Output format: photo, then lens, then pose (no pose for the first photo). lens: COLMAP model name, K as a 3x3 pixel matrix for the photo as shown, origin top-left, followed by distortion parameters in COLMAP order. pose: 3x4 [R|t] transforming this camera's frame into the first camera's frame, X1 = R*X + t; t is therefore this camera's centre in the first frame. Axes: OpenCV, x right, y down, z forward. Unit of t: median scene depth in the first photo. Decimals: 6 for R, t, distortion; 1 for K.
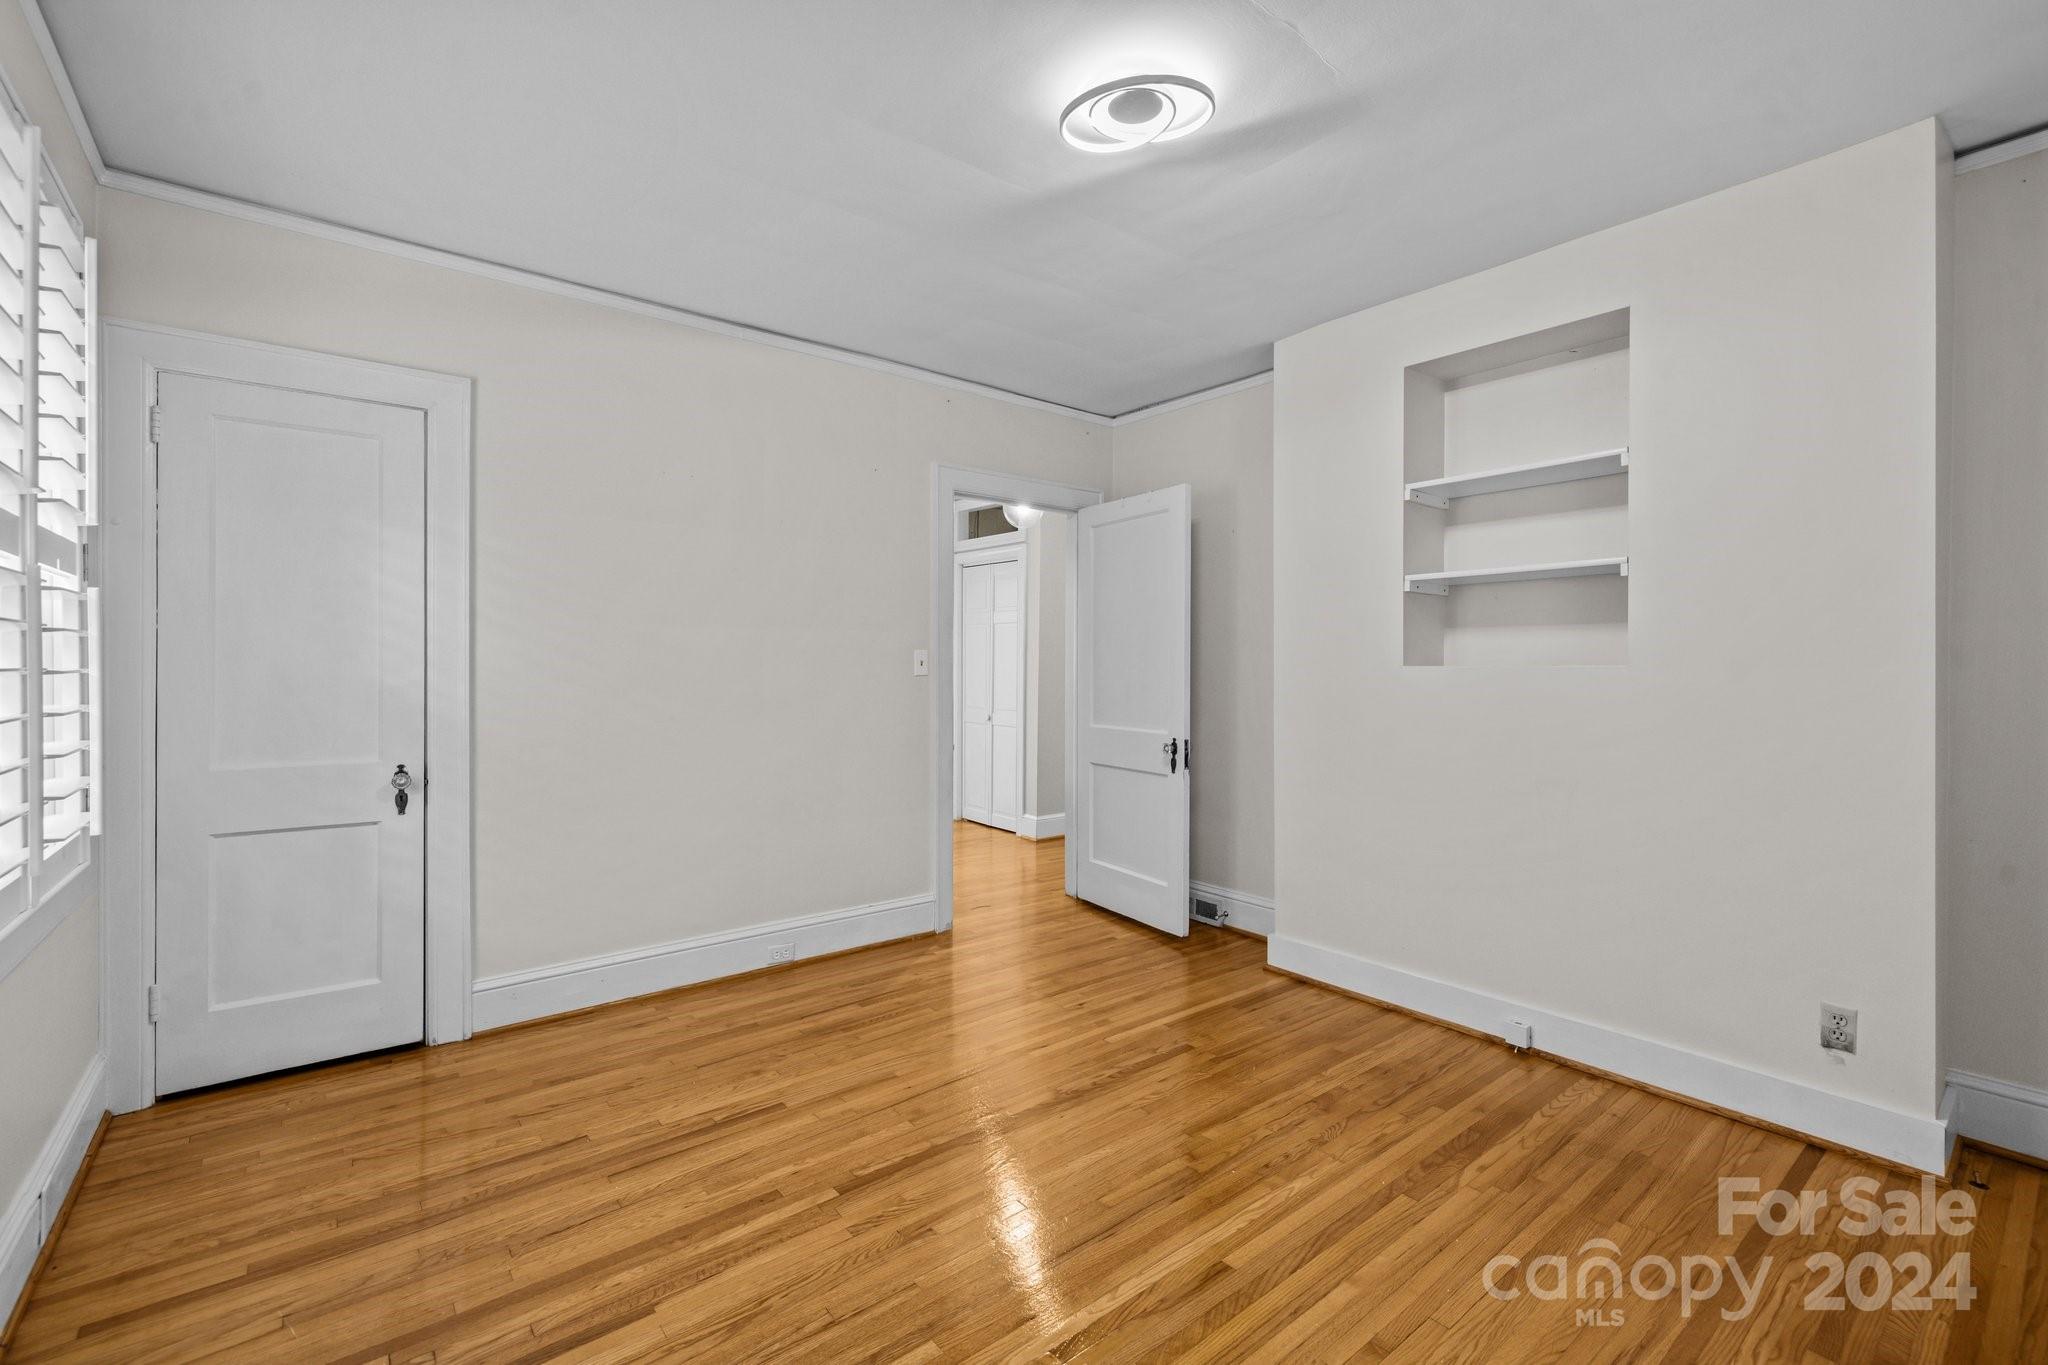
lens RADIAL K [[874.3, 0, 1020.3], [0, 874.3, 673.0], [0, 0, 1]] dist [0.003024, 0.000243]
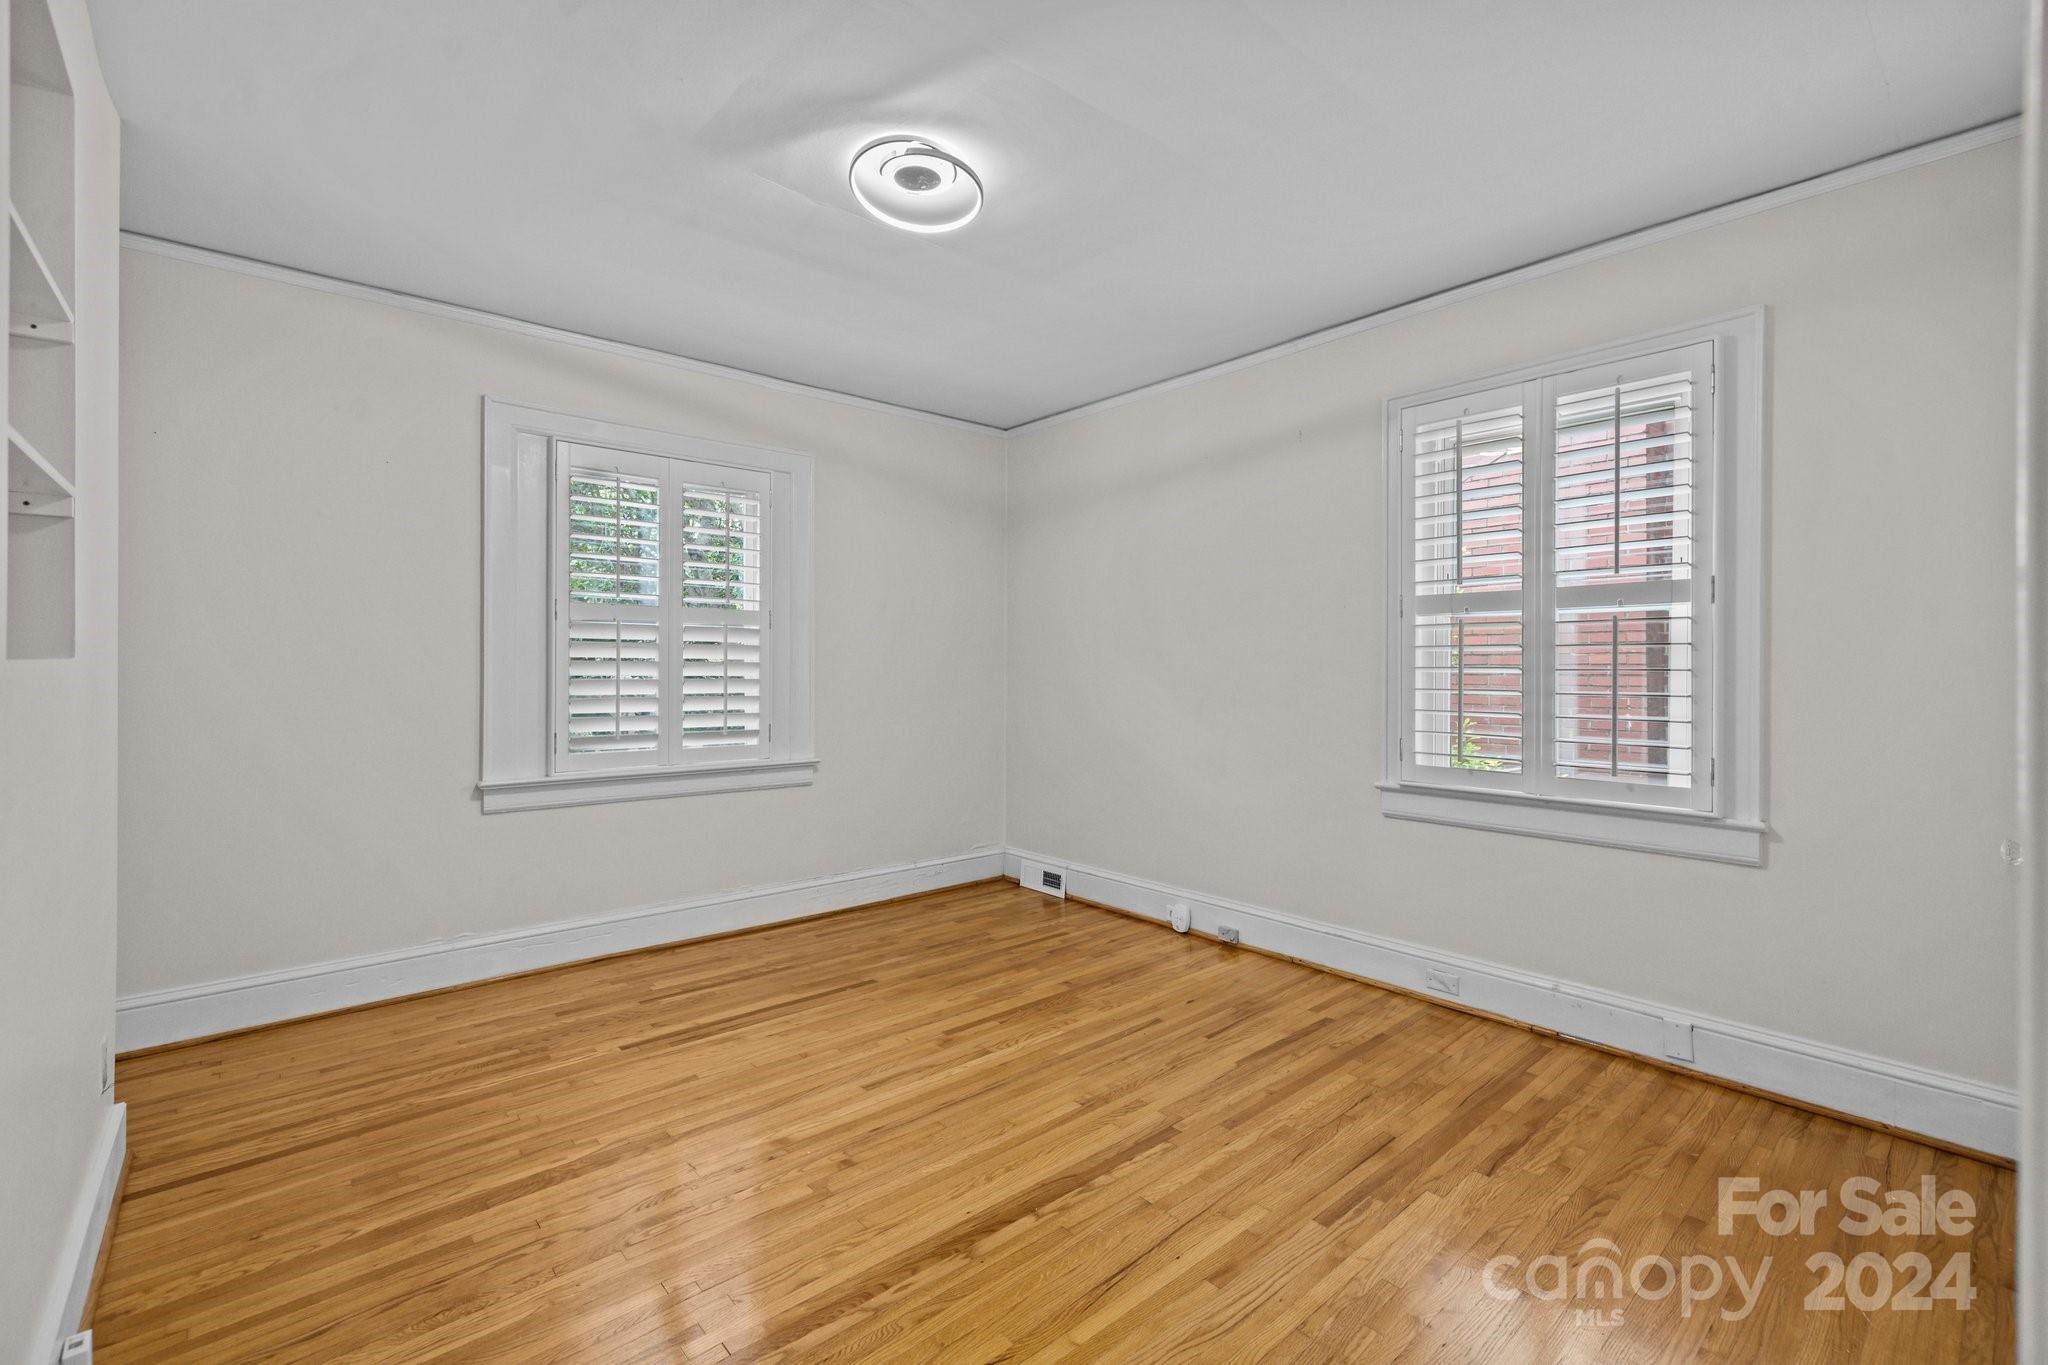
lens RADIAL K [[874.3, 0, 1030.4], [0, 874.3, 673.8], [0, 0, 1]] dist [0.003024, 0.000243]
pose [[-0.999081, -0.005588, -0.042490, 0.031731], [-0.006176, 0.999887, 0.013717, -0.013334], [0.042408, 0.013967, -0.999003, 2.172418]]
